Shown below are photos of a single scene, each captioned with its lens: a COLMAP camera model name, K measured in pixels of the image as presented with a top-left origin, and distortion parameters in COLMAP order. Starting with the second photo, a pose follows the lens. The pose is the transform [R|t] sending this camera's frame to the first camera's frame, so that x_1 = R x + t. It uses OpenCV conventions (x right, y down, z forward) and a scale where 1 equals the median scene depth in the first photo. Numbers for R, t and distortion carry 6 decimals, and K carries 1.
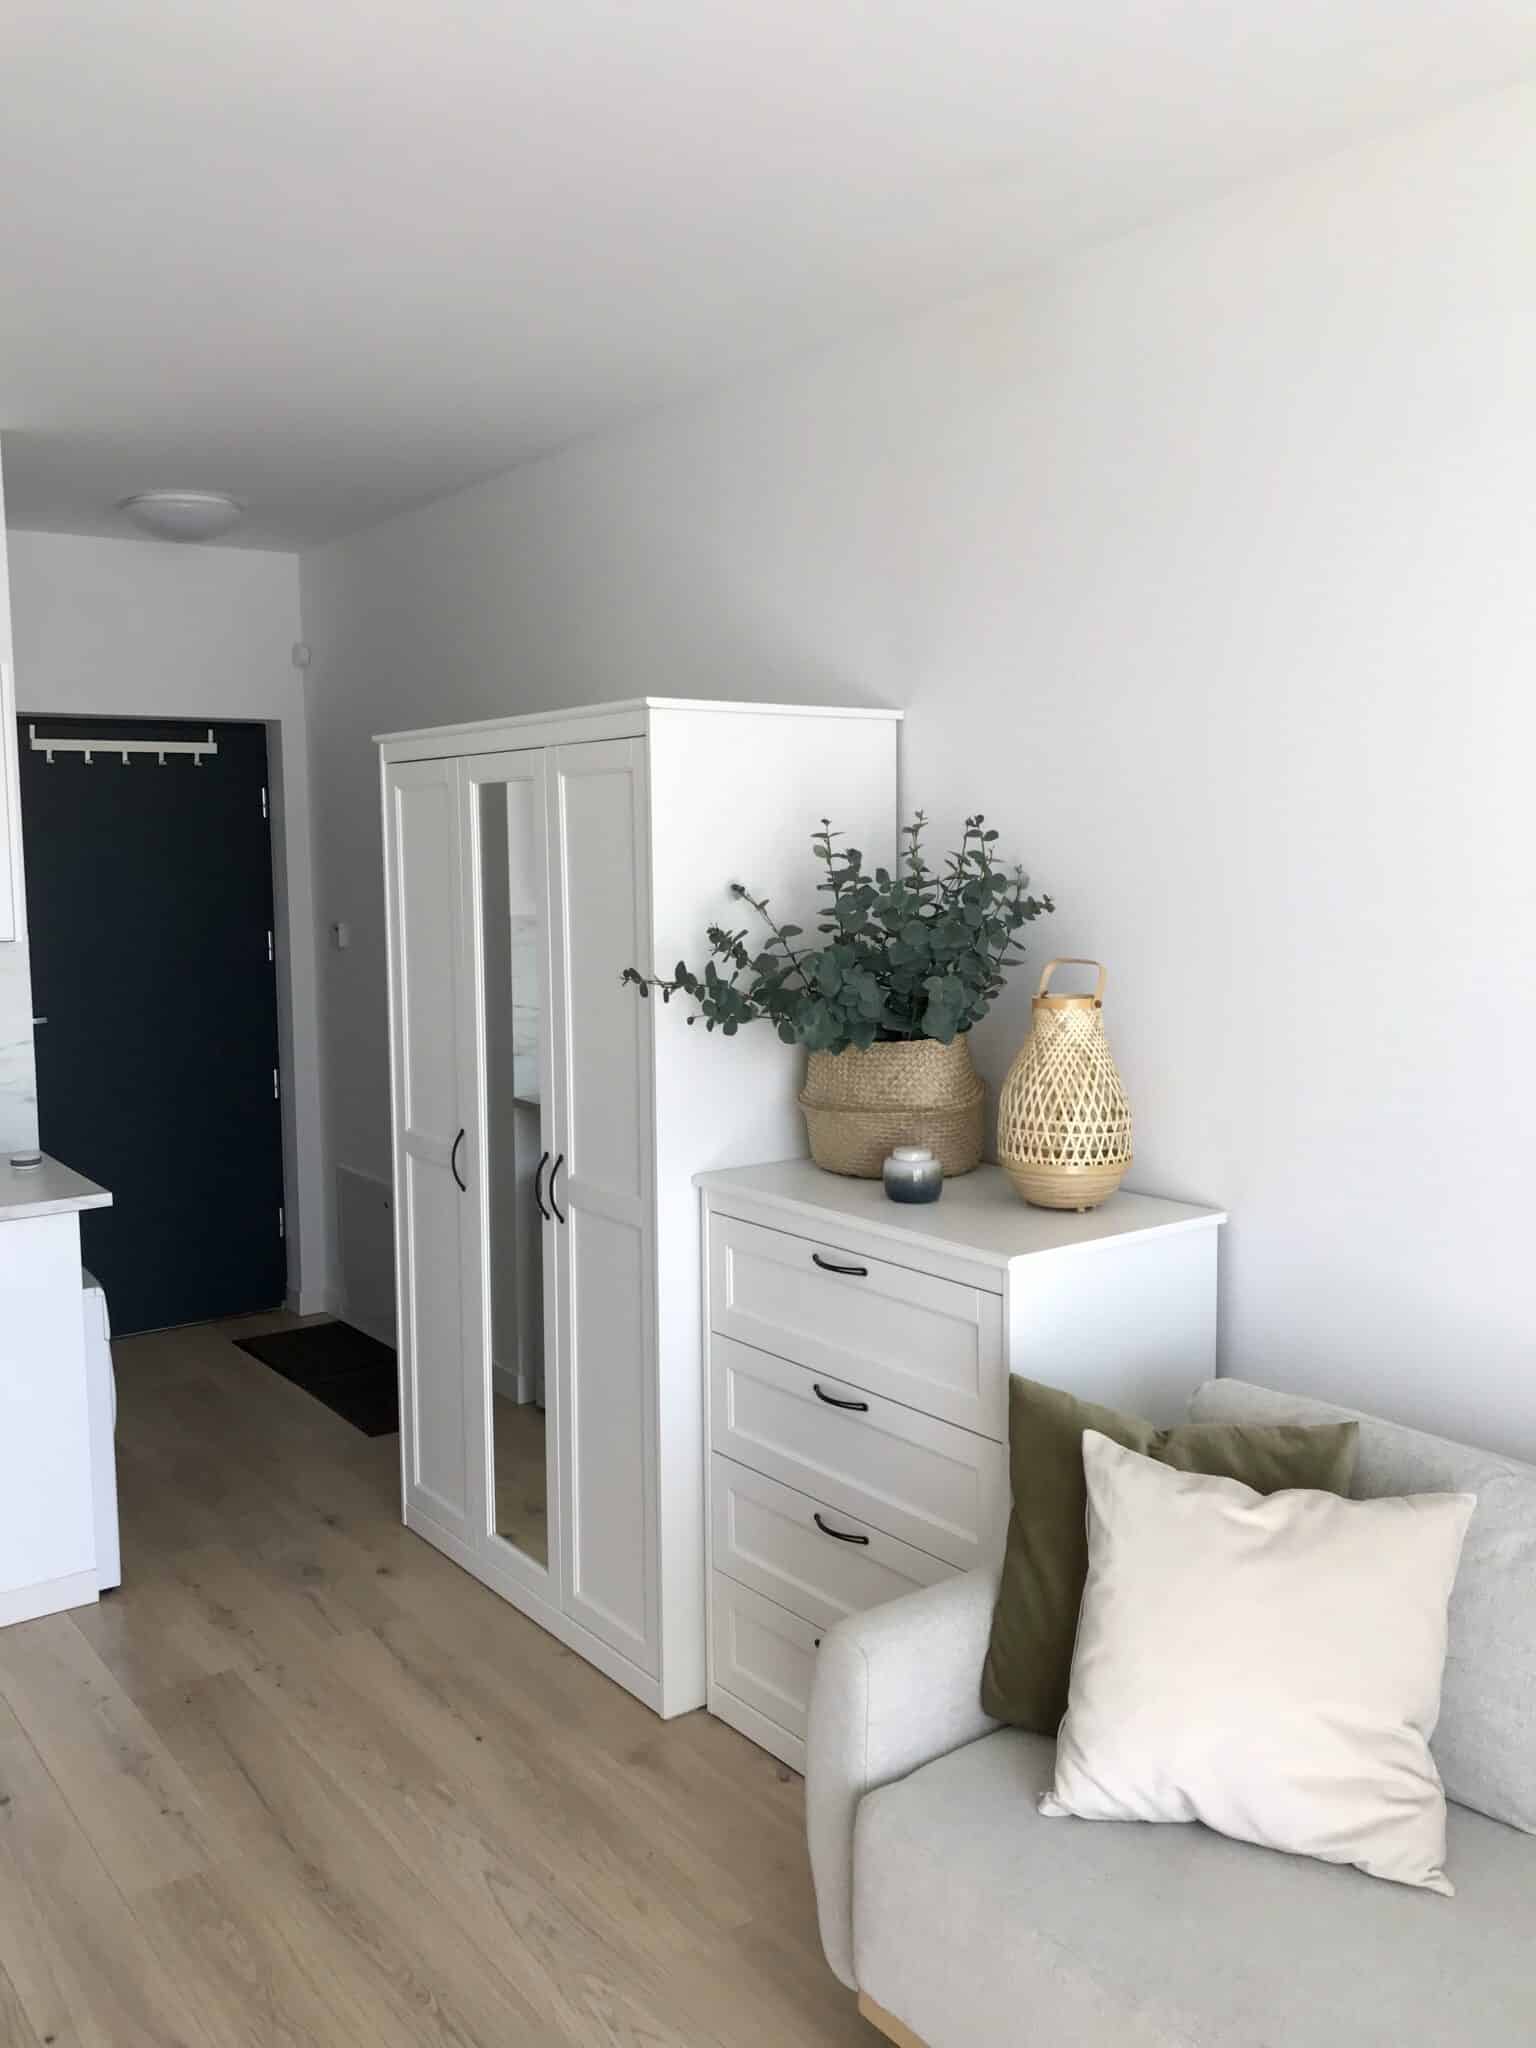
lens RADIAL K [[1681.8, 0, 761.2], [0, 1681.8, 1004.8], [0, 0, 1]] dist [0.028822, -0.041838]
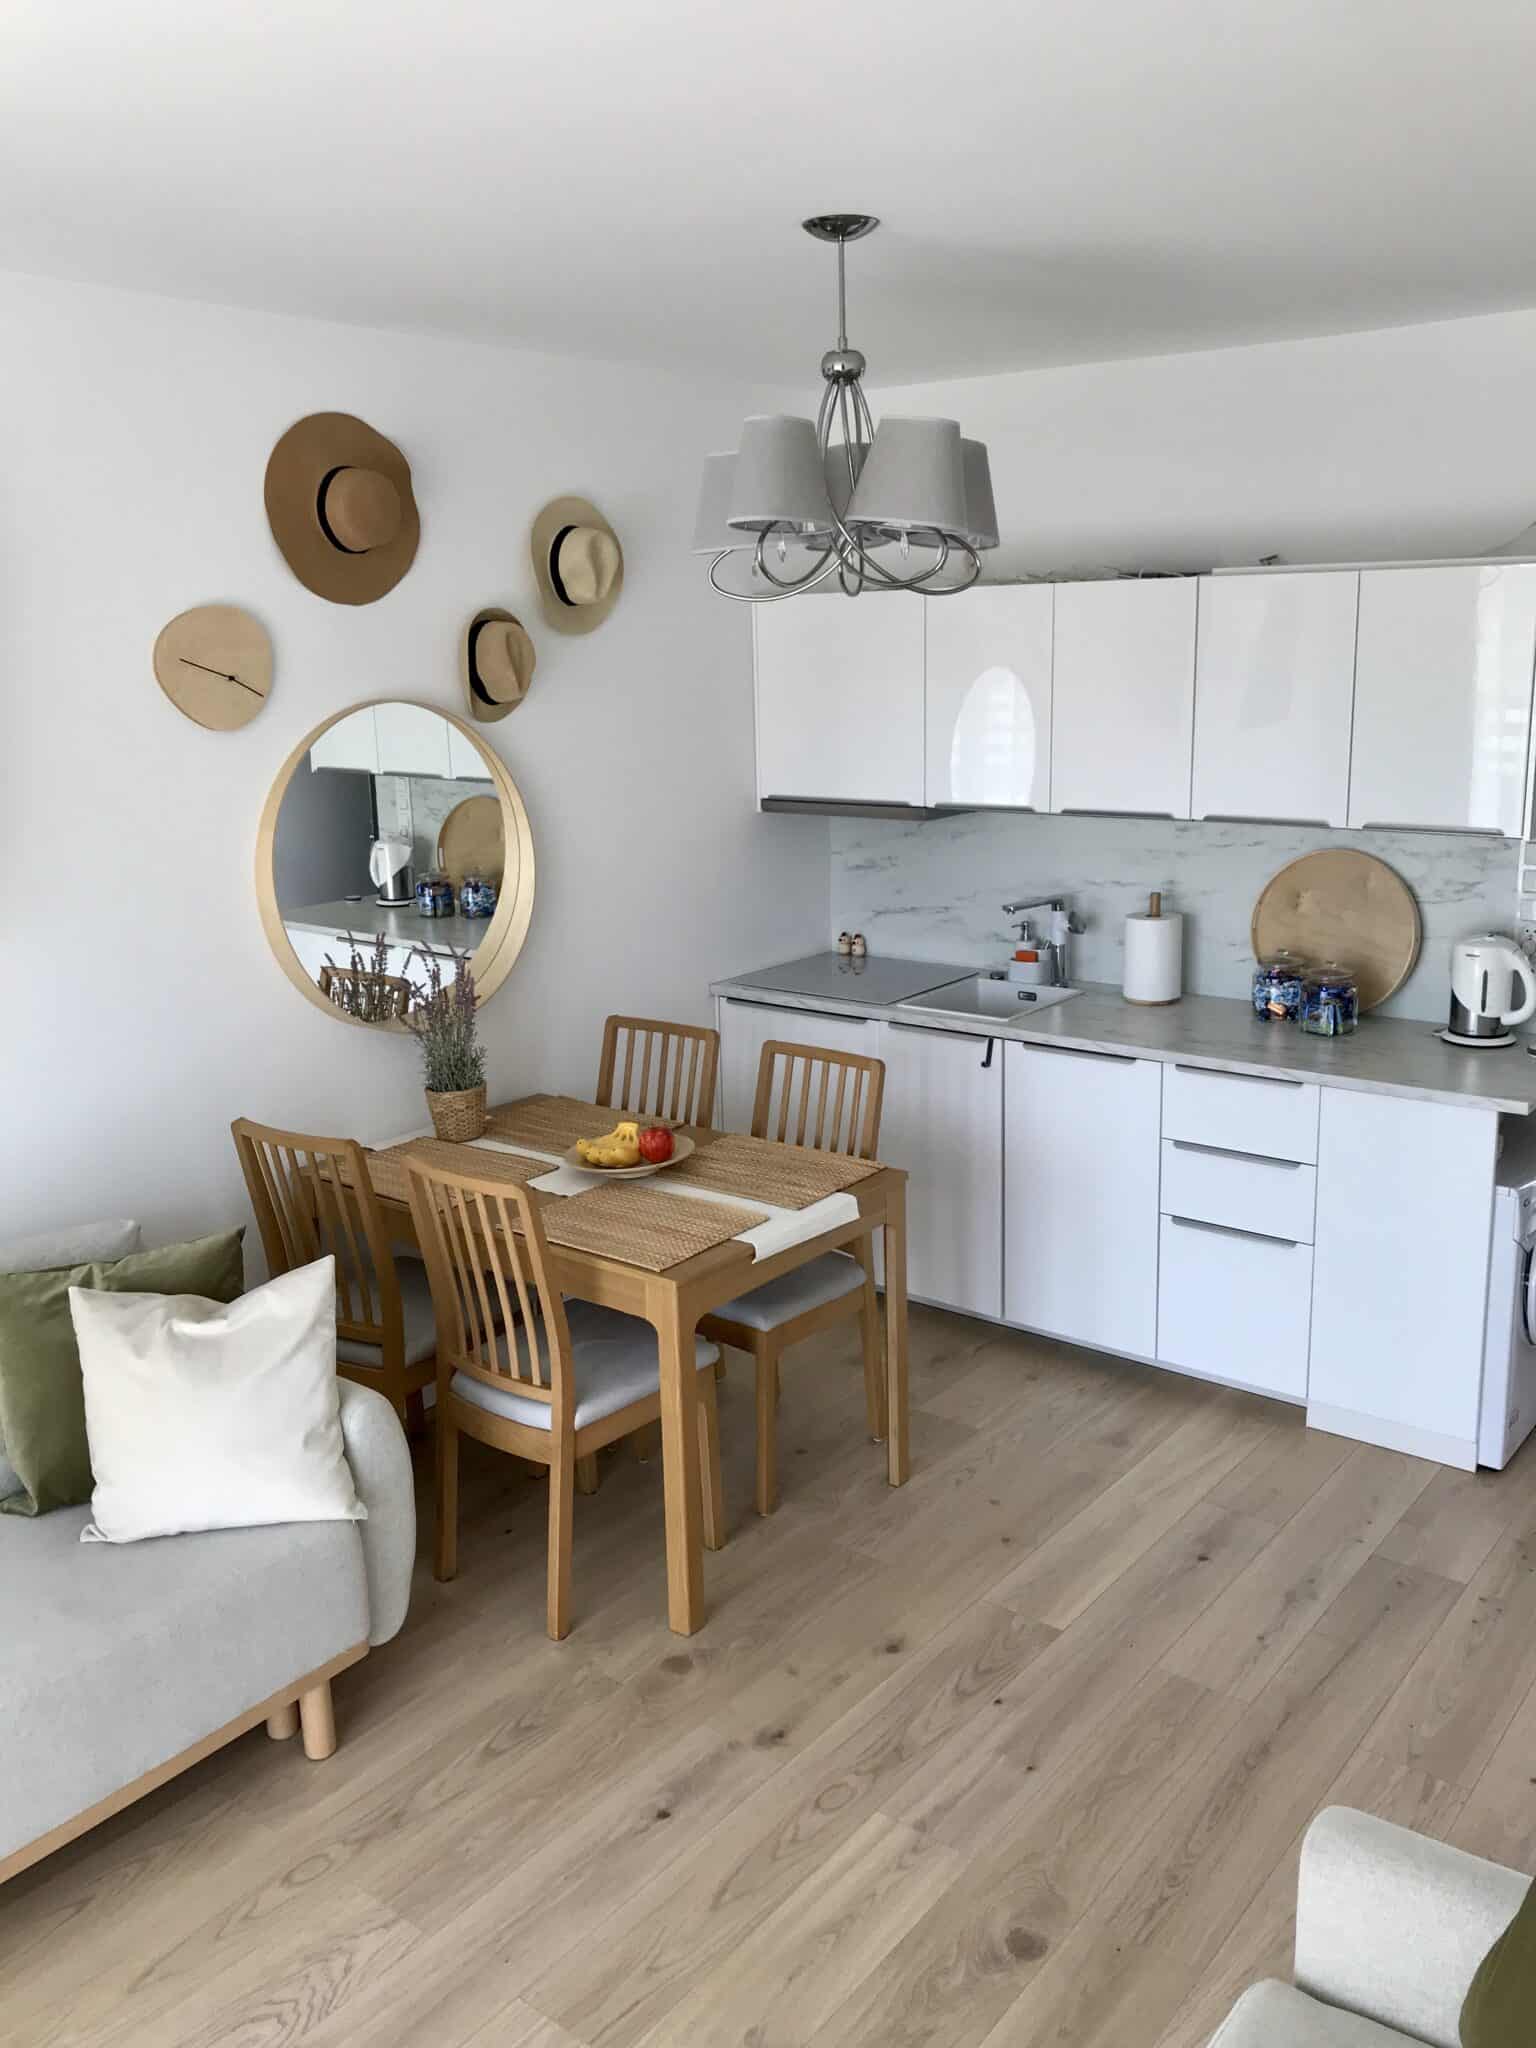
lens RADIAL K [[1681.8, 0, 771.1], [0, 1681.8, 1009.4], [0, 0, 1]] dist [0.028822, -0.041838]
pose [[0.269654, 0.221069, -0.937238, 0.523834], [-0.076806, 0.975128, 0.207908, -0.145020], [0.959889, 0.015922, 0.279926, 0.354879]]
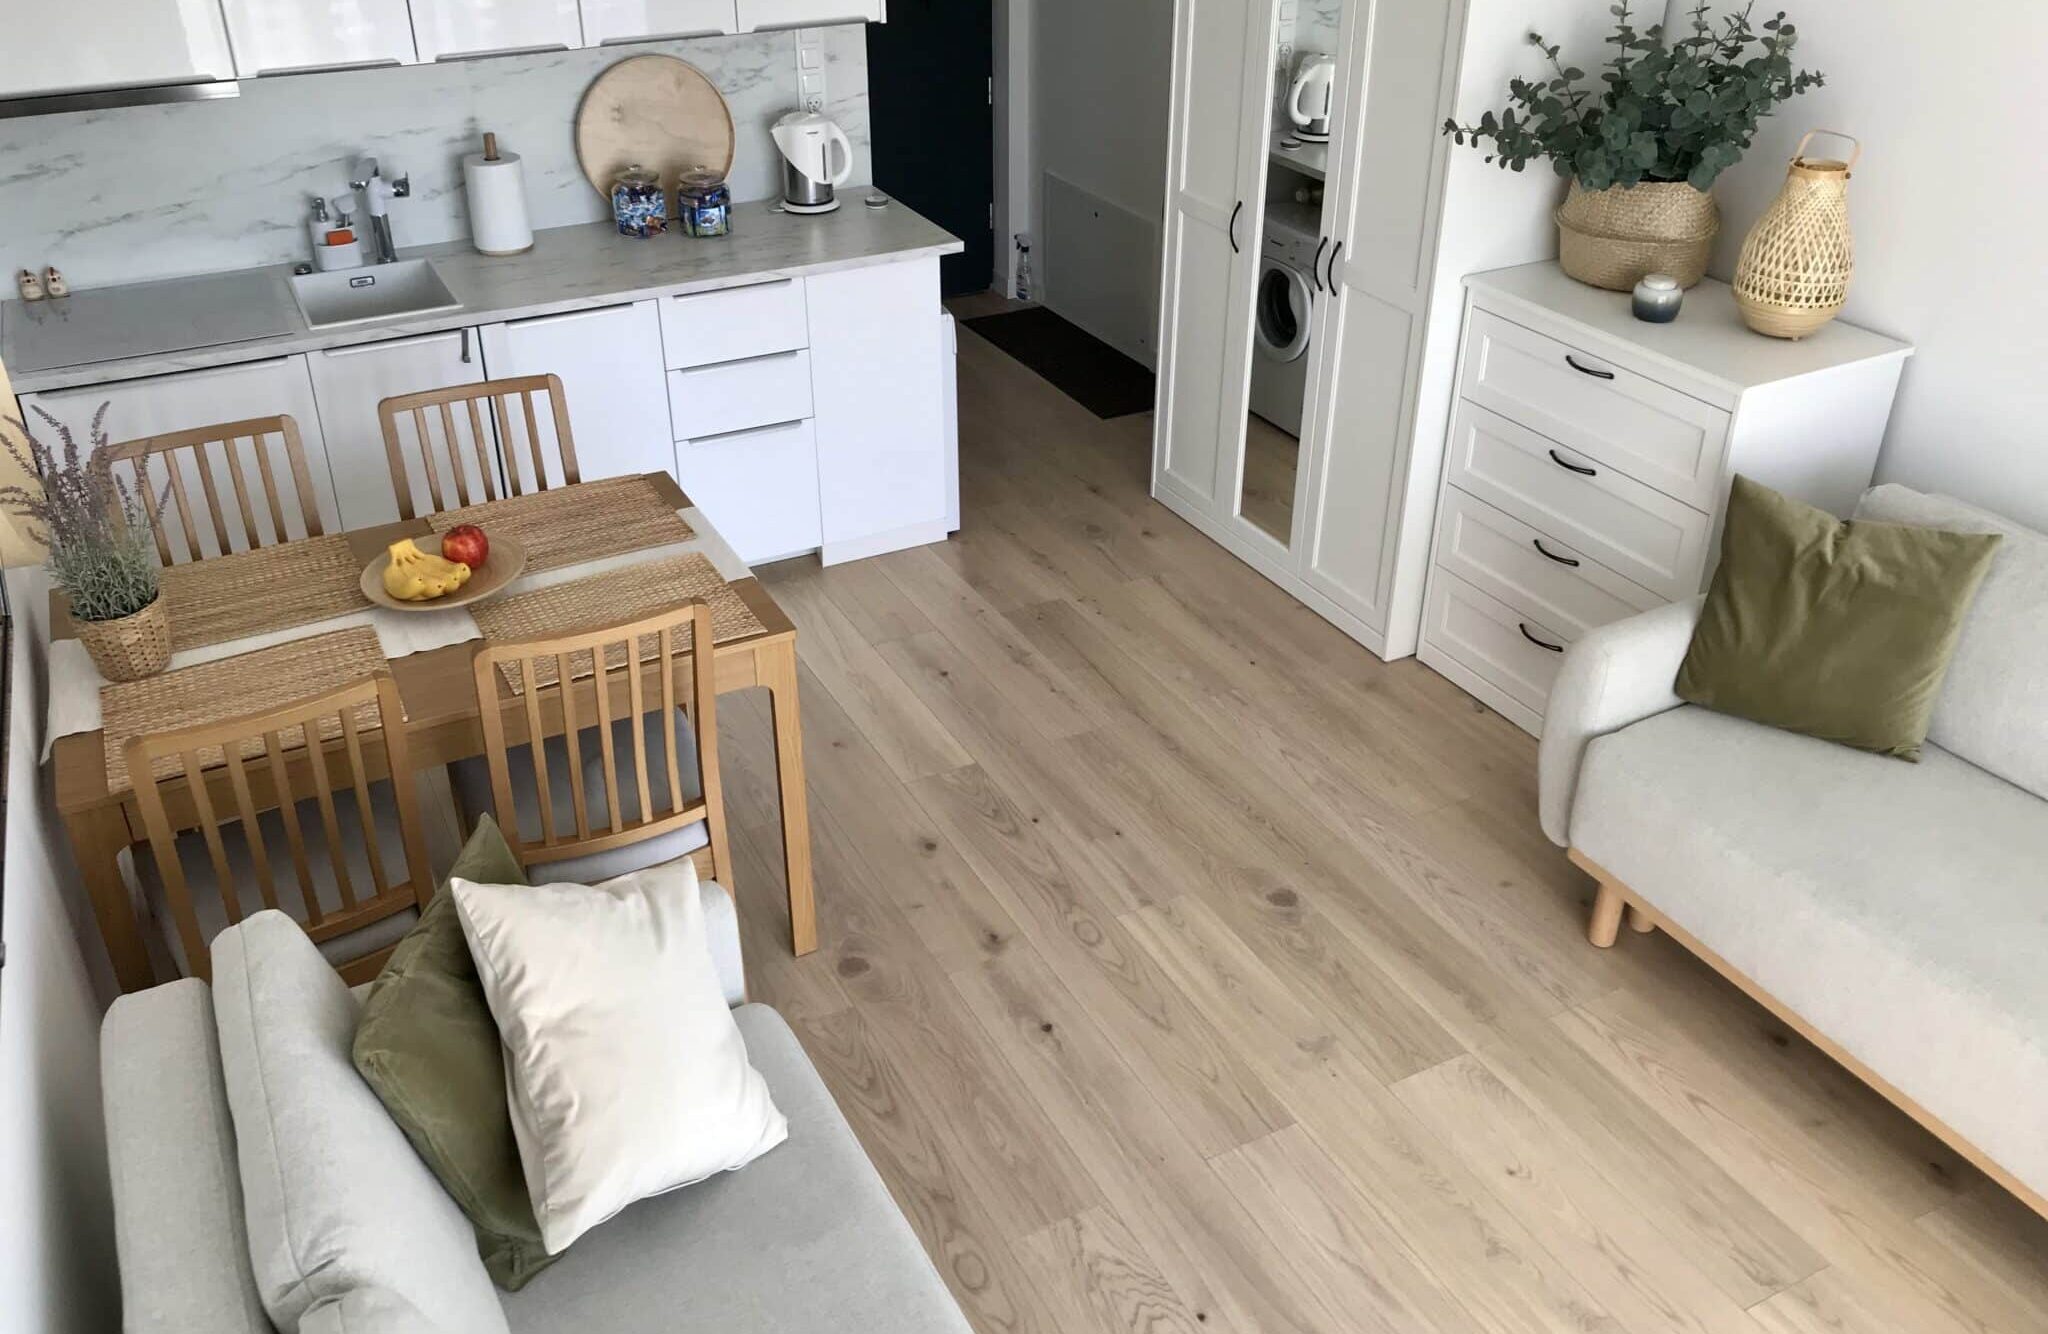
lens RADIAL K [[1688.4, 0, 1011.3], [0, 1688.4, 619.6], [0, 0, 1]] dist [0.040252, -0.026744]
pose [[0.988039, 0.086288, -0.127800, -0.201644], [-0.027829, 0.914949, 0.402609, -0.175707], [0.151671, -0.394237, 0.906407, -0.323914]]
